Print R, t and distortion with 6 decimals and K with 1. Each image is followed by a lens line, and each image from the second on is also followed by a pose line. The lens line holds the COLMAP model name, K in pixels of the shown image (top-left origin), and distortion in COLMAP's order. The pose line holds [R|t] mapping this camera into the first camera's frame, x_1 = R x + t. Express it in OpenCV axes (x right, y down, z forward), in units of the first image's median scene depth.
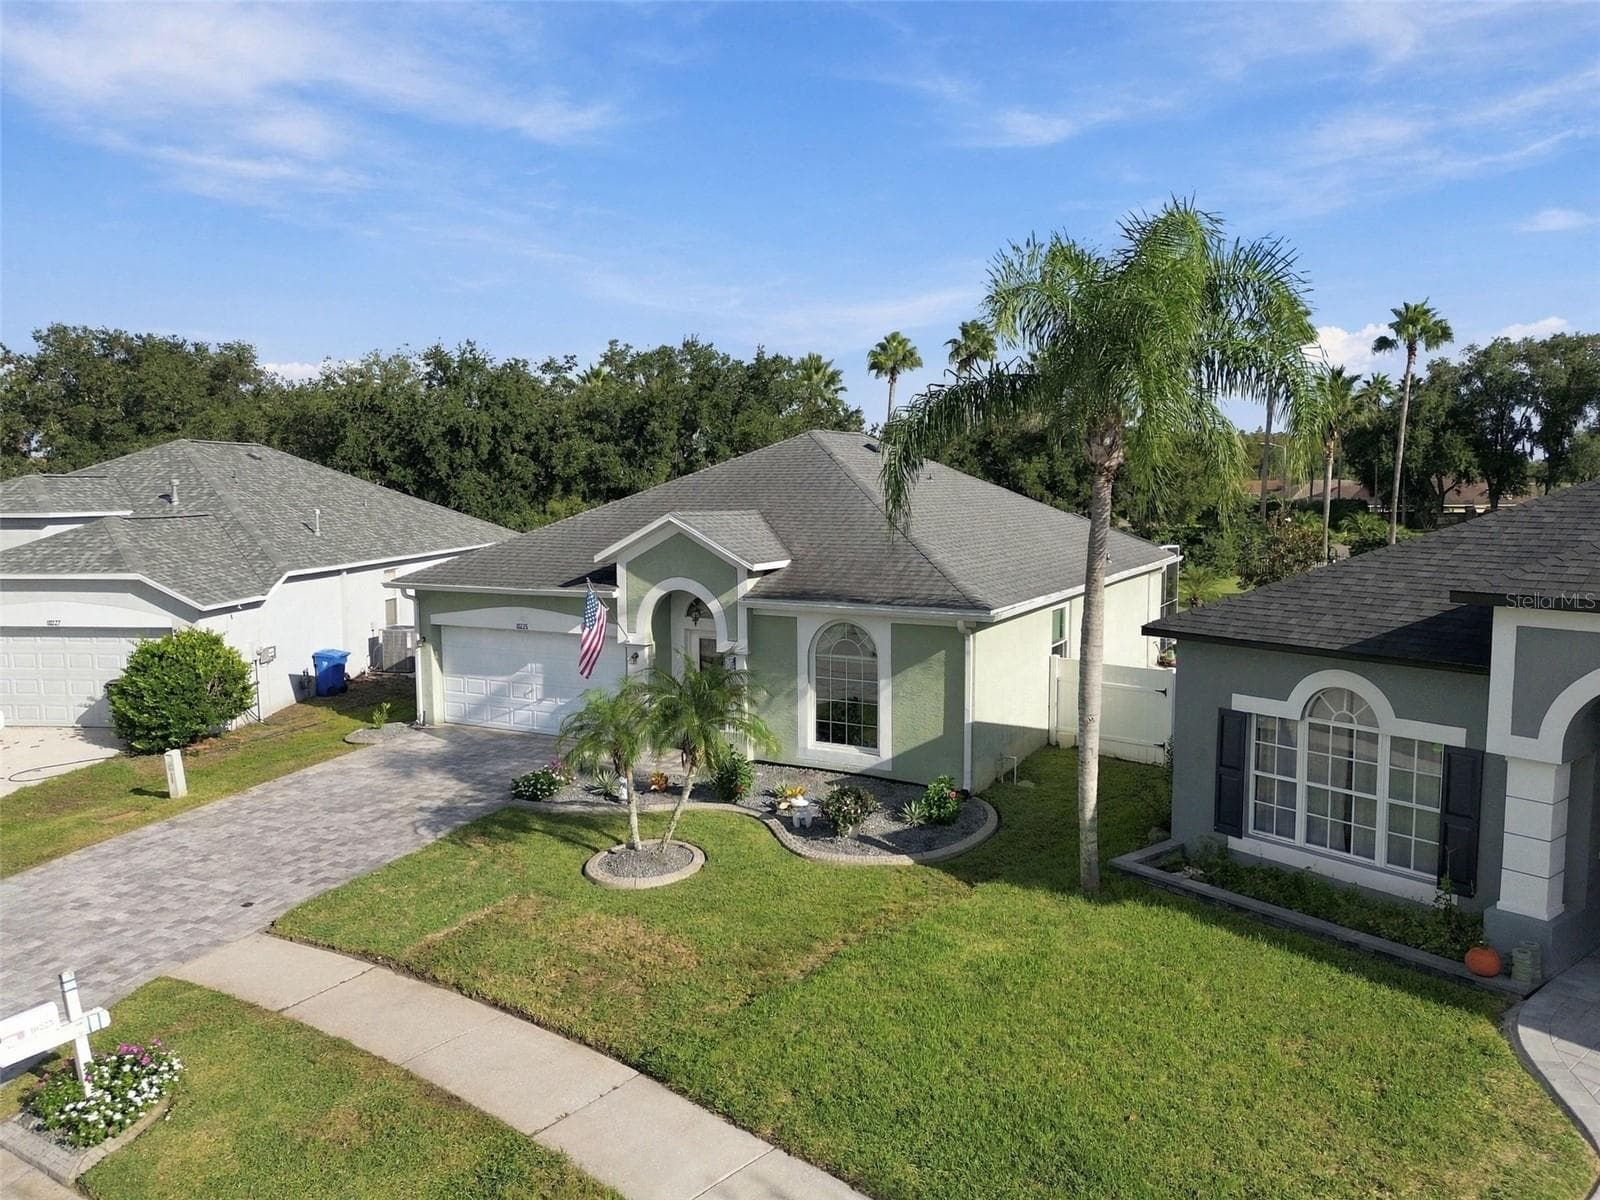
lens RADIAL K [[1130.5, 0, 800.1], [0, 1130.5, 619.7], [0, 0, 1]] dist [0.057478, -0.000516]
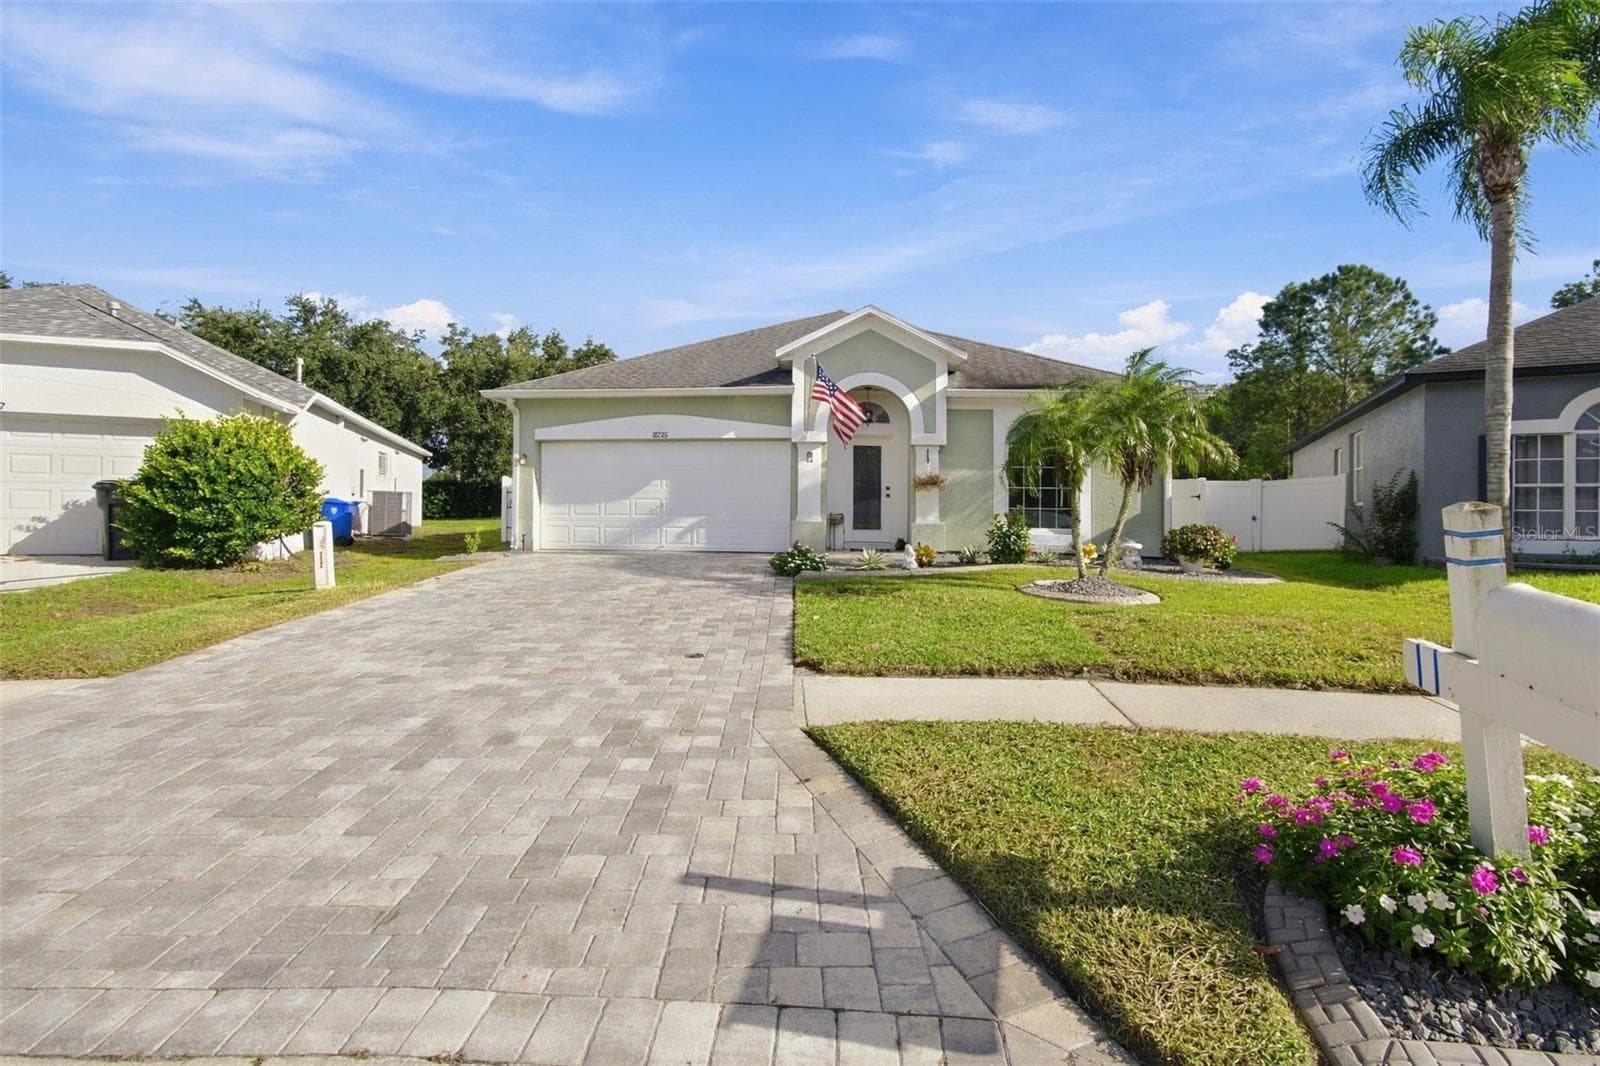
lens RADIAL K [[734.3, 0, 794.8], [0, 734.3, 509.2], [0, 0, 1]] dist [-0.002188, -0.000171]
pose [[0.907138, 0.018030, 0.420447, -0.467484], [0.035213, 0.992326, -0.118526, 0.168021], [-0.419358, 0.122324, 0.899542, 0.472187]]
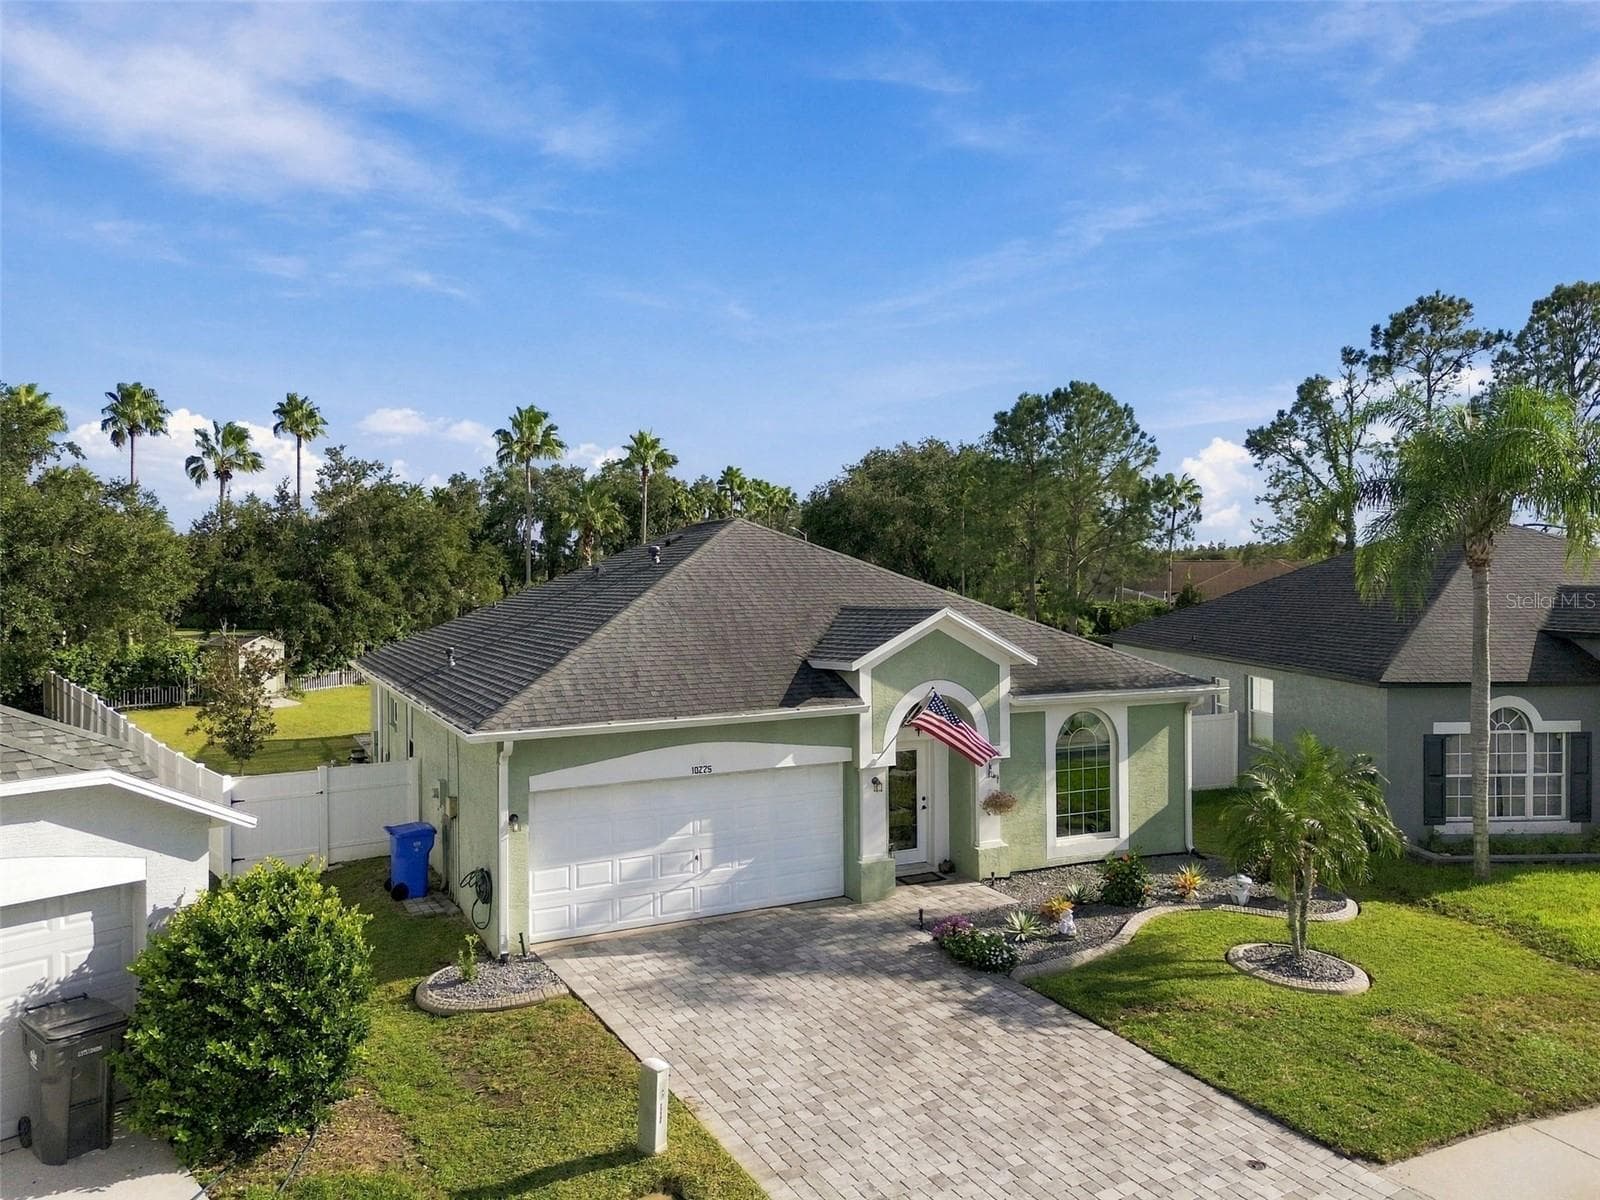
lens RADIAL K [[1122.2, 0, 806.1], [0, 1122.2, 596.6], [0, 0, 1]] dist [0.064781, -0.055321]
pose [[0.573845, -0.002949, 0.818959, -0.925580], [0.103655, 0.992213, -0.069059, -0.055142], [-0.812378, 0.124519, 0.569682, 0.608786]]
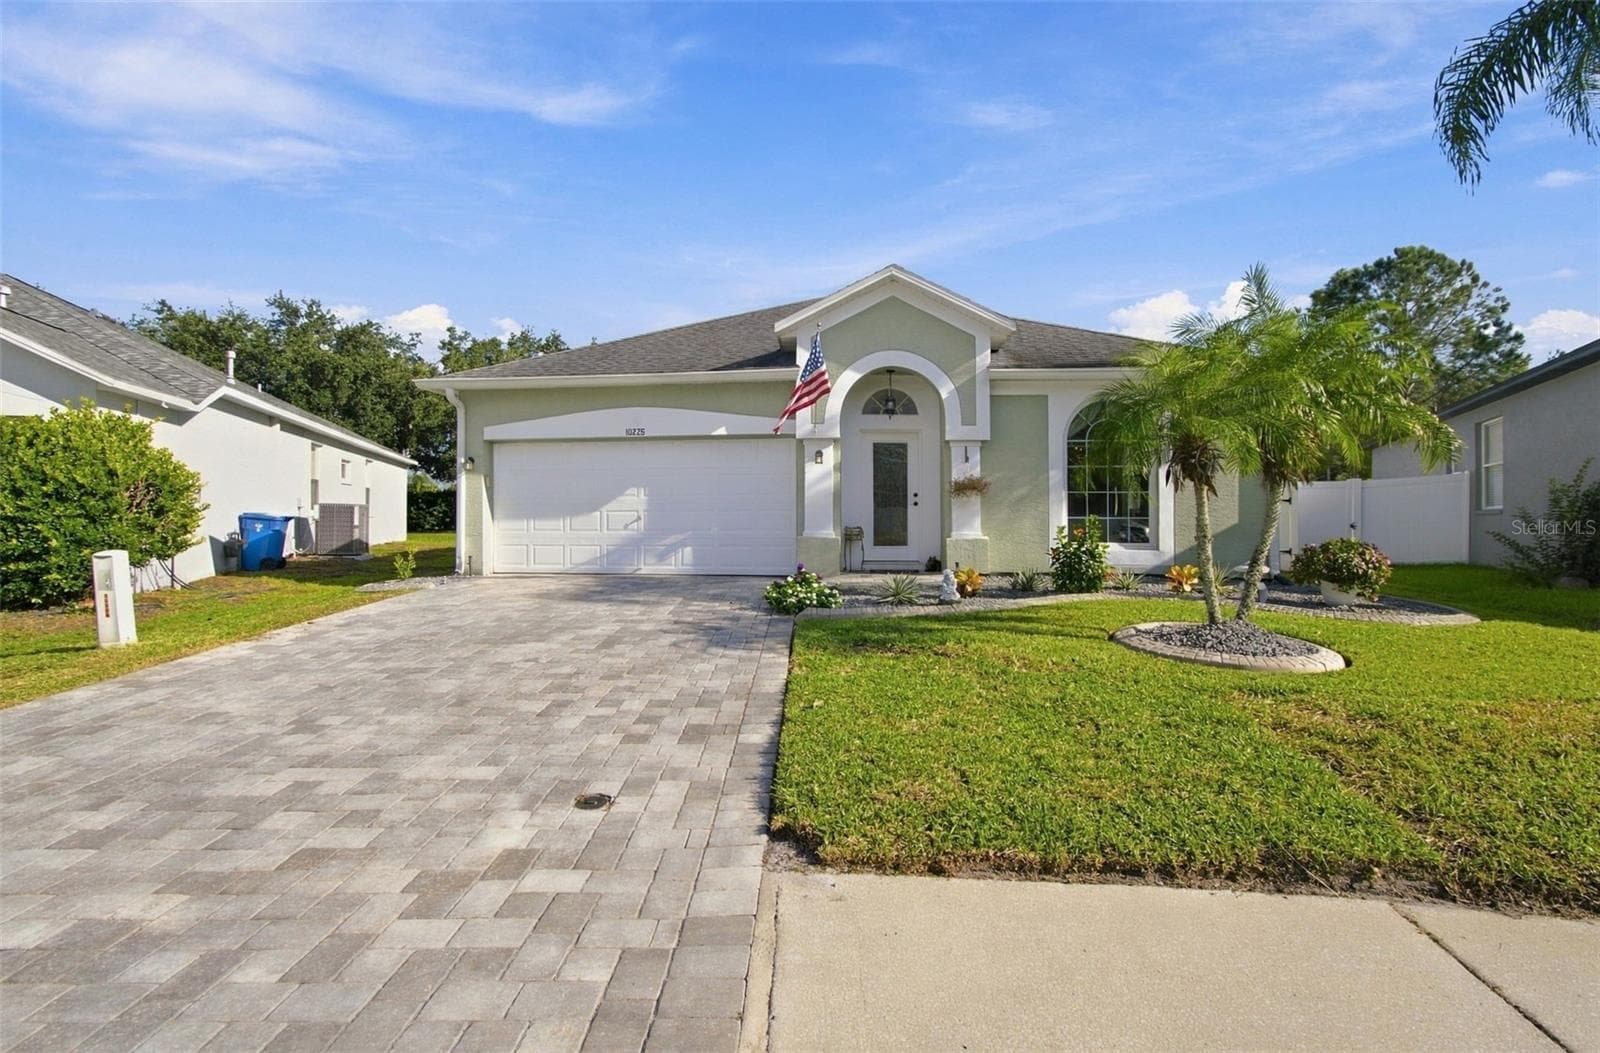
lens RADIAL K [[719.5, 0, 800.0], [0, 719.5, 526.5], [0, 0, 1]] dist [0.007142, 0.000168]
pose [[0.915179, 0.003095, 0.403035, -0.398571], [0.042858, 0.993554, -0.104948, 0.147262], [-0.400762, 0.113319, 0.909147, 0.596430]]
